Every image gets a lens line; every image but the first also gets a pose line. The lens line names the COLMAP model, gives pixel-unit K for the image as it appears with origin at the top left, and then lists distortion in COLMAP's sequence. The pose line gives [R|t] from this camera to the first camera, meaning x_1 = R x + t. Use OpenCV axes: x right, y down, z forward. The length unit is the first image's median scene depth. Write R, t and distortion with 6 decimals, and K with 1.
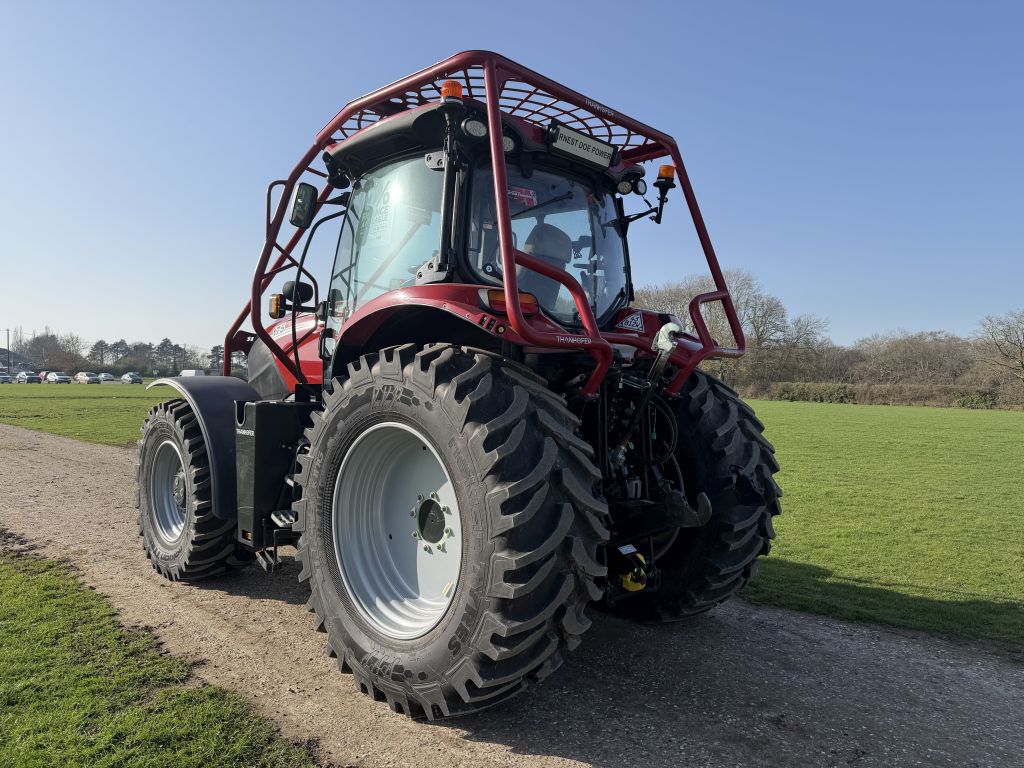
lens RADIAL K [[705.3, 0, 506.8], [0, 705.3, 383.1], [0, 0, 1]] dist [0.053077, -0.075677]
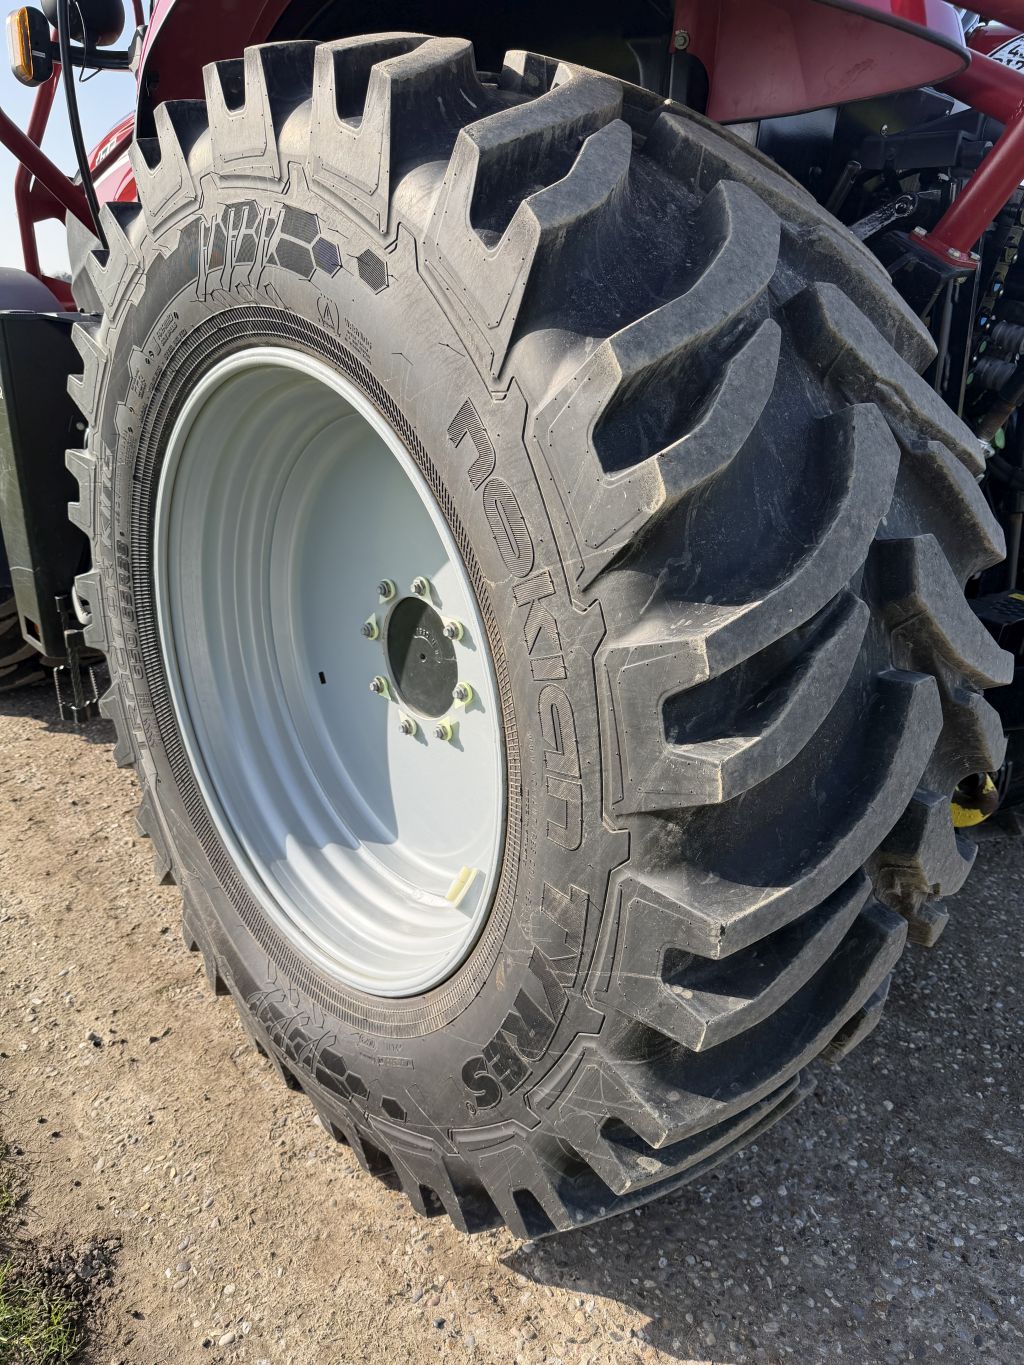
lens RADIAL K [[940.7, 0, 526.5], [0, 940.7, 679.4], [0, 0, 1]] dist [0.078488, -0.126403]
pose [[0.998511, 0.024781, -0.048598, -0.034366], [-0.006856, 0.940808, 0.338870, 0.052170], [0.054119, -0.338033, 0.939577, 0.611027]]
